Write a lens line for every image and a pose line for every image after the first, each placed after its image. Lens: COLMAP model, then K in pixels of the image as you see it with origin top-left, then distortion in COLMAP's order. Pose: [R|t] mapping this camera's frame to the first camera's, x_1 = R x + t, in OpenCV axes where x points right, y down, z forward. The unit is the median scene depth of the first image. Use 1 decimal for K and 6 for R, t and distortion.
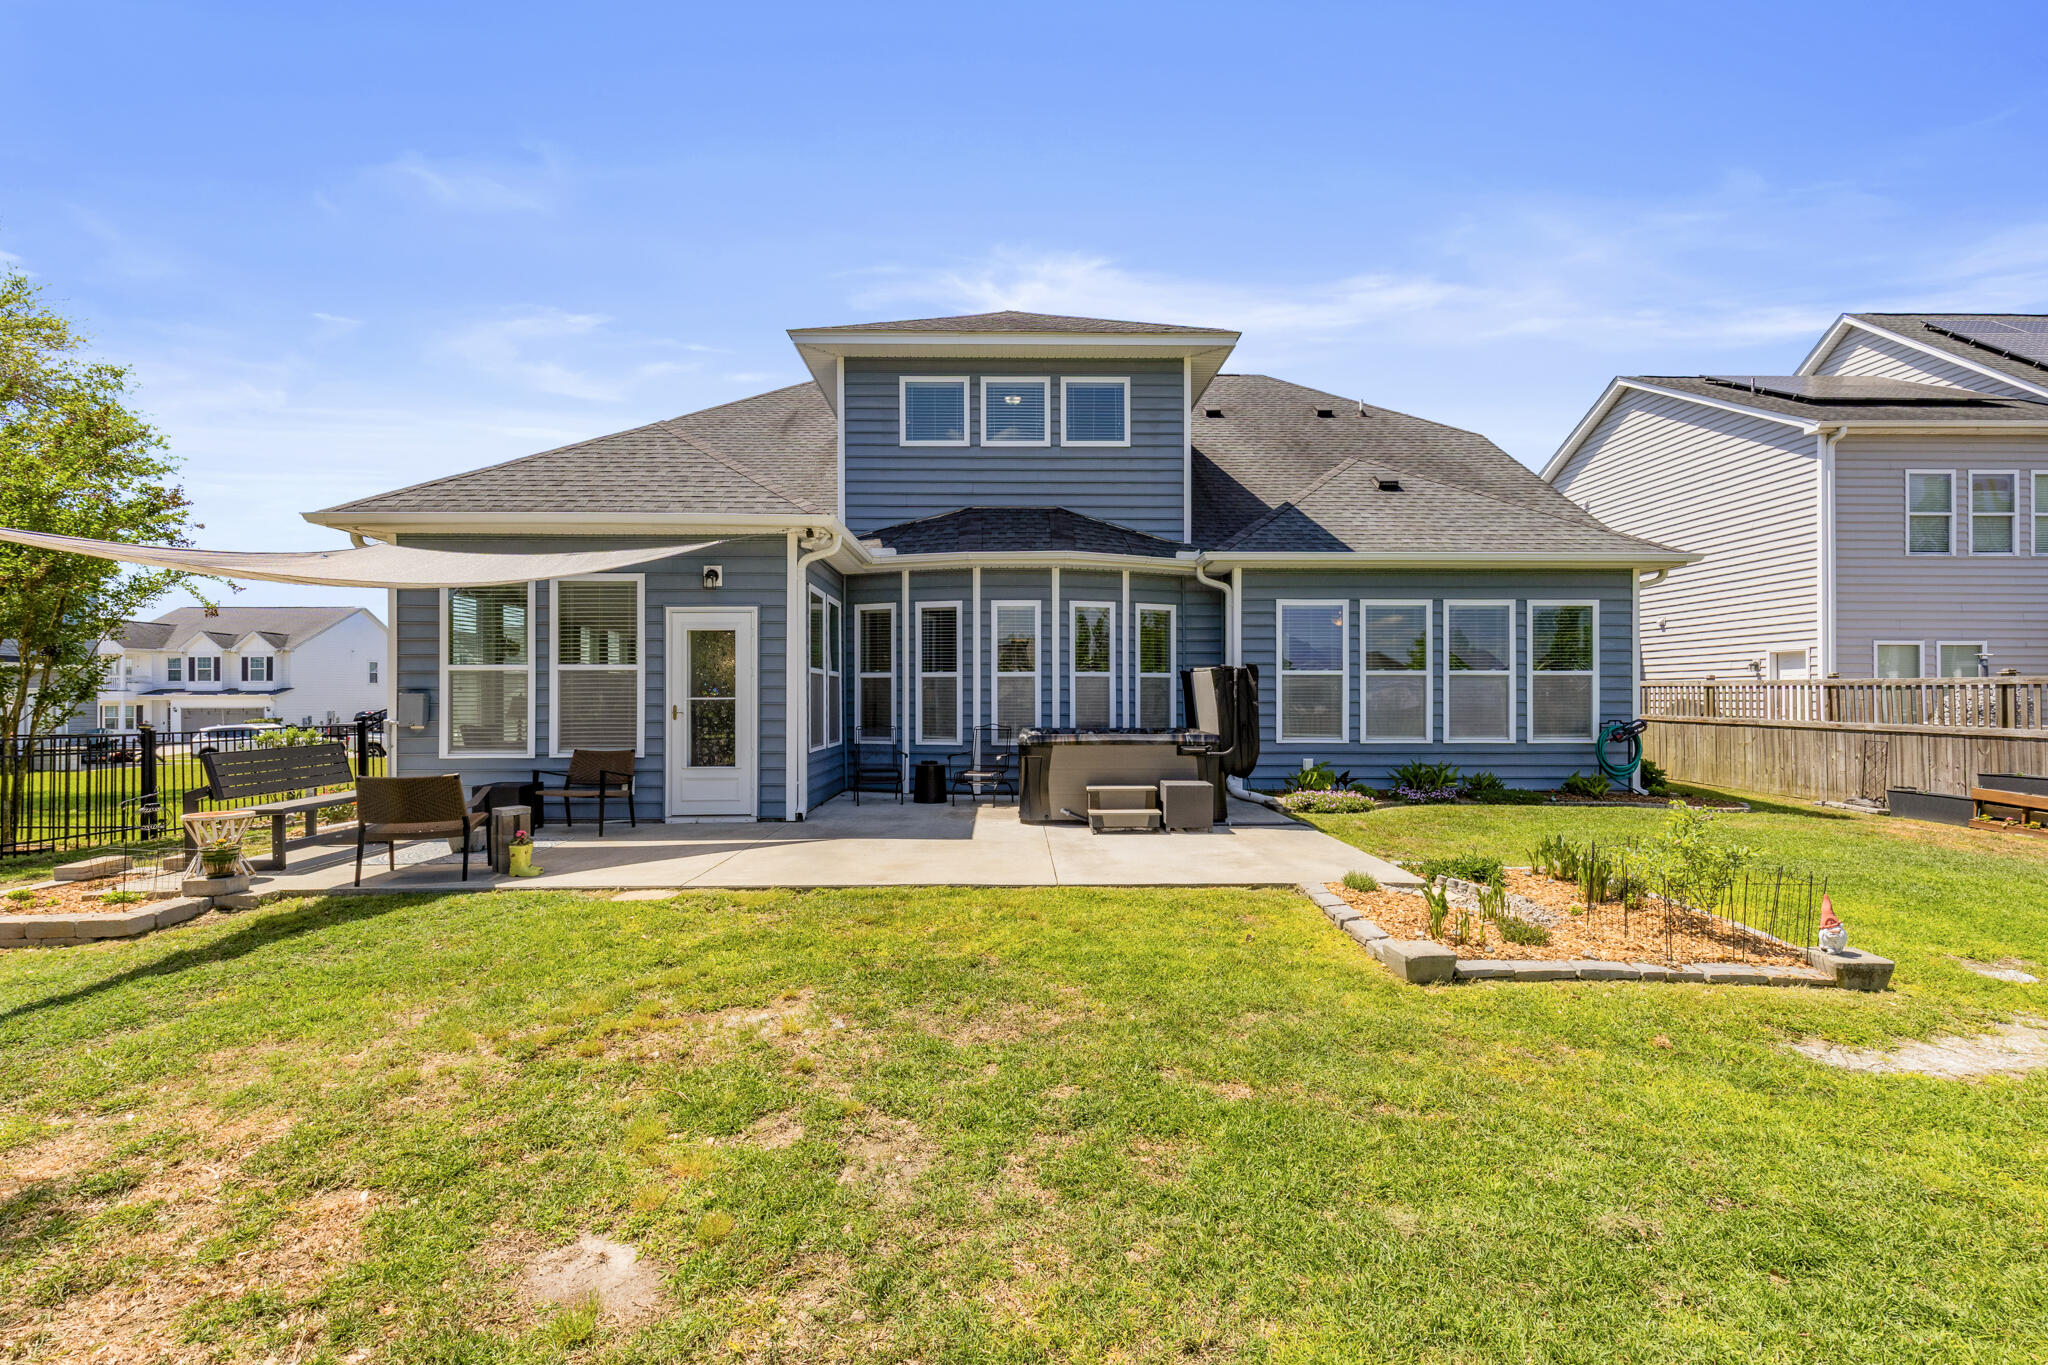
lens RADIAL K [[929.7, 0, 1025.9], [0, 929.7, 694.8], [0, 0, 1]] dist [0.009429, -0.002456]
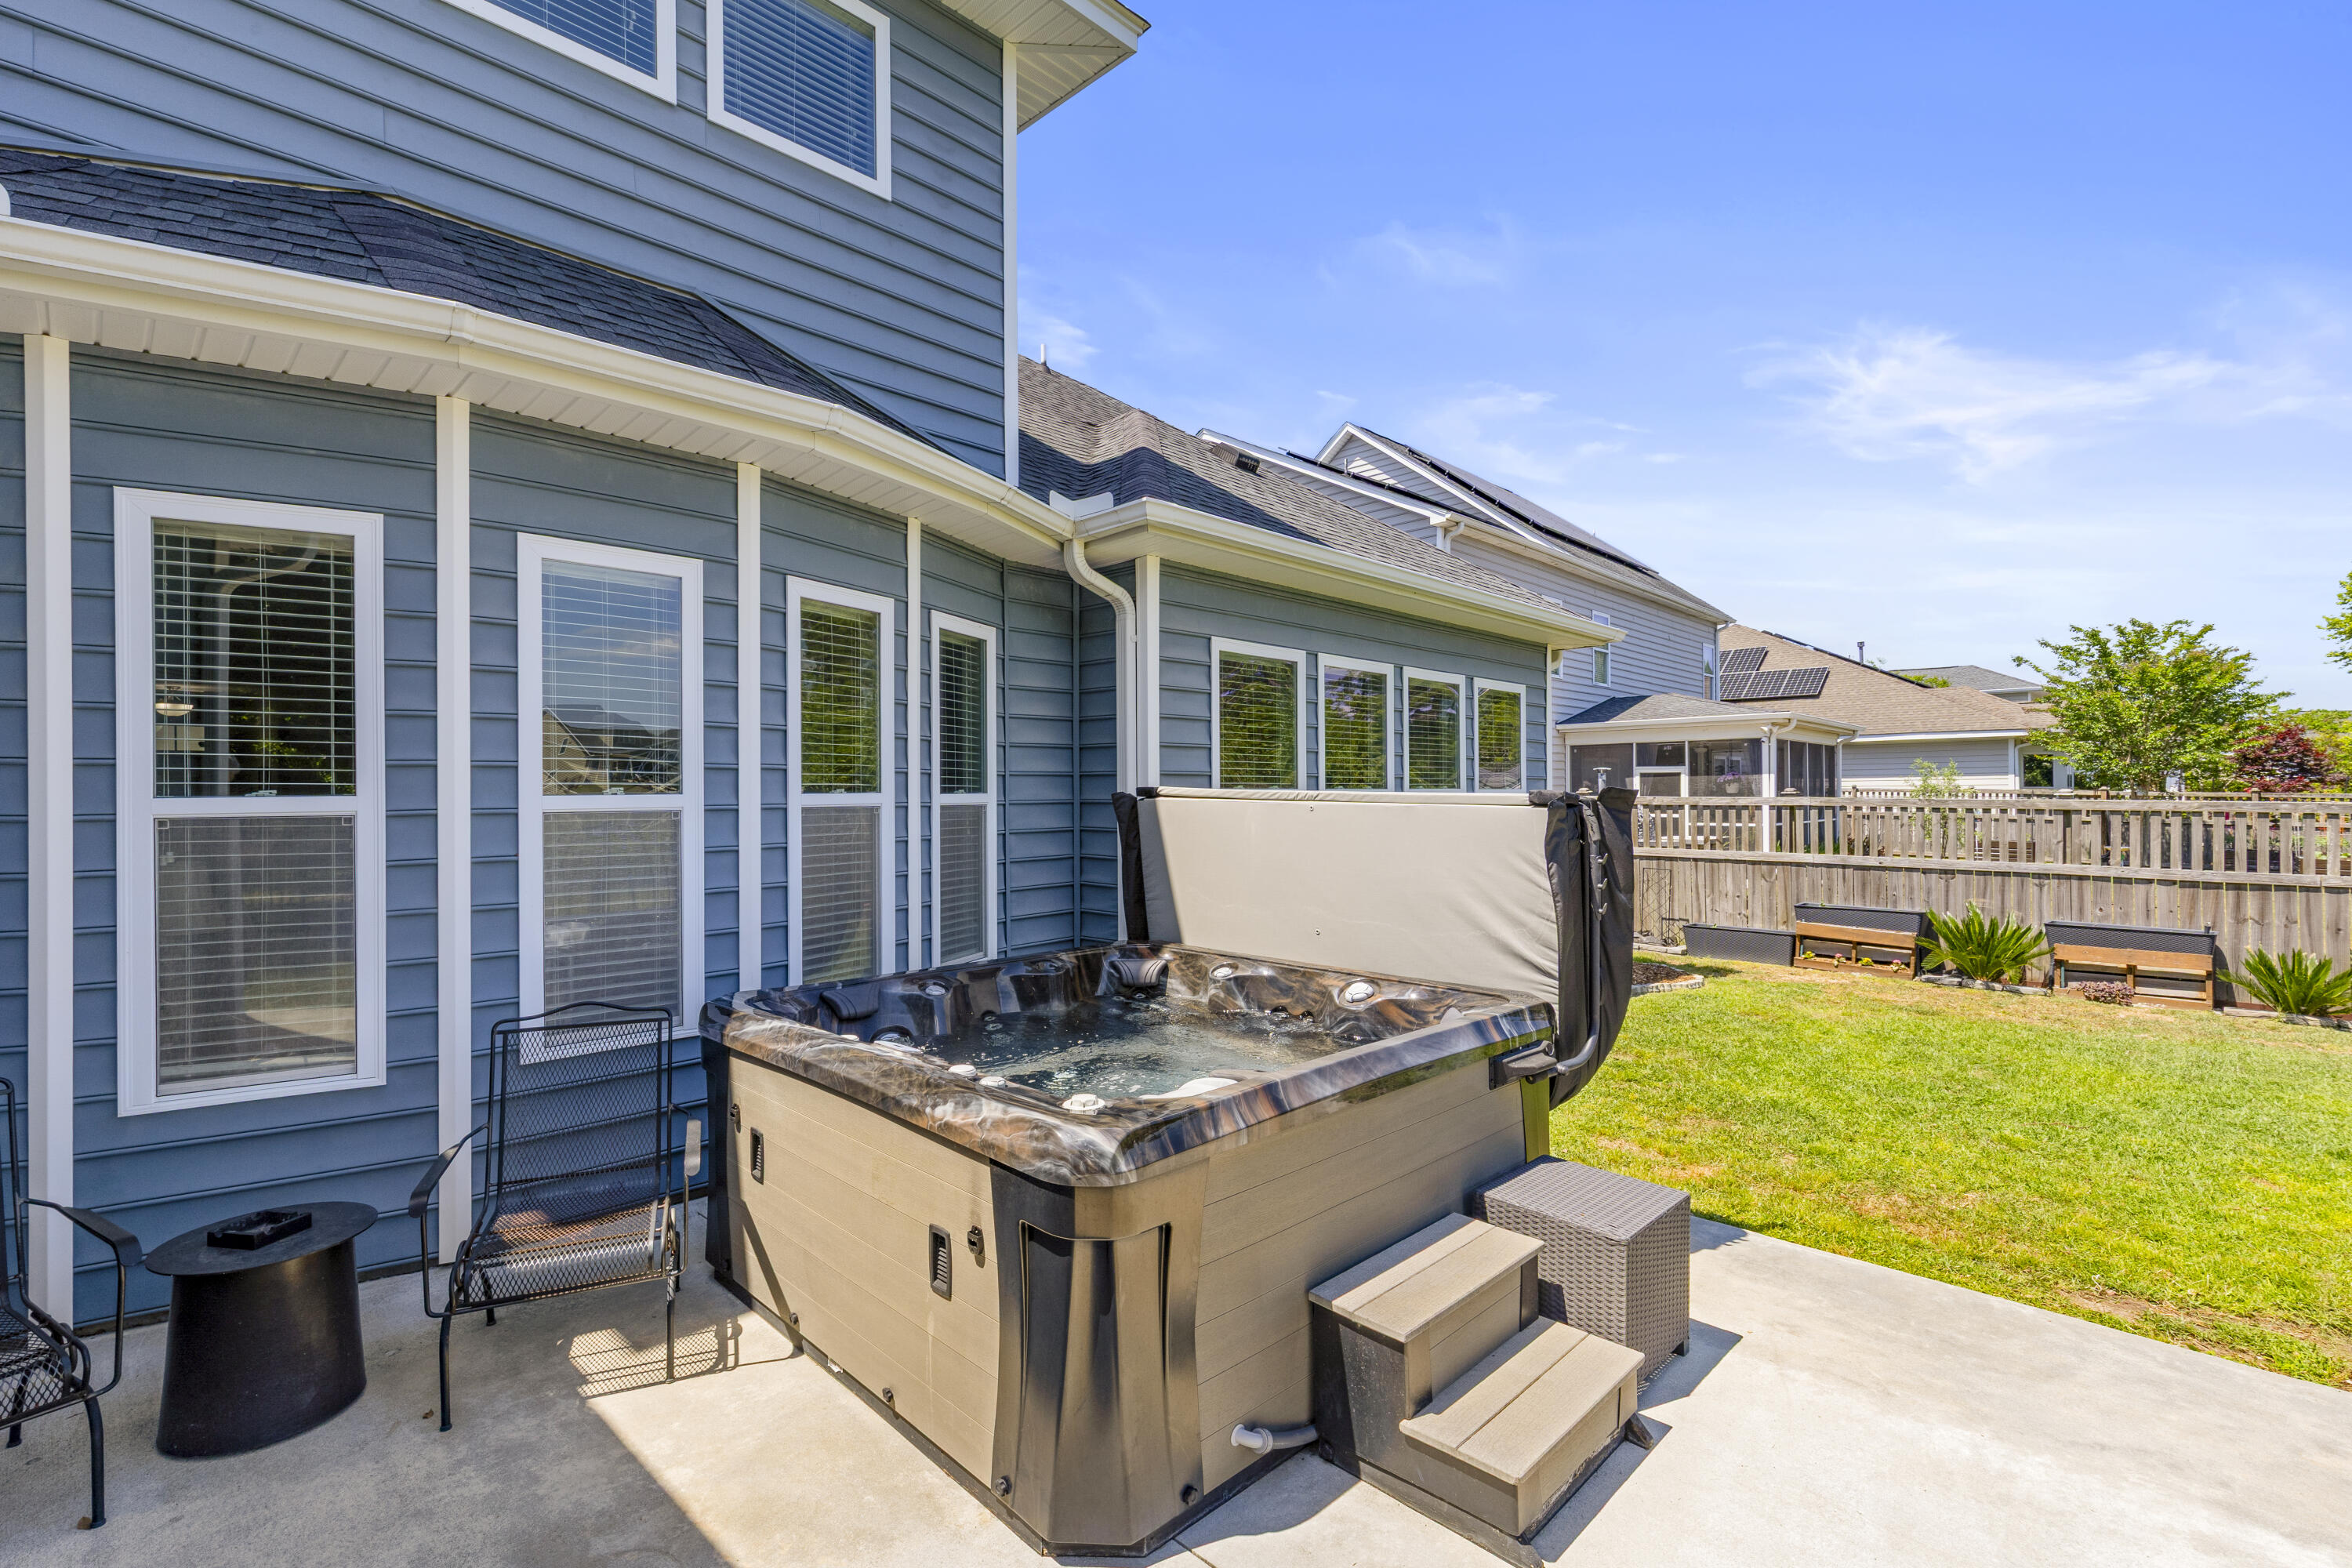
lens RADIAL K [[1067.7, 0, 1171.9], [0, 1067.7, 788.4], [0, 0, 1]] dist [0.009429, -0.002456]
pose [[0.709457, 0.000230, 0.704748, -0.122018], [0.003358, 0.999987, -0.003707, -0.024631], [-0.704741, 0.004996, 0.709448, 0.638034]]
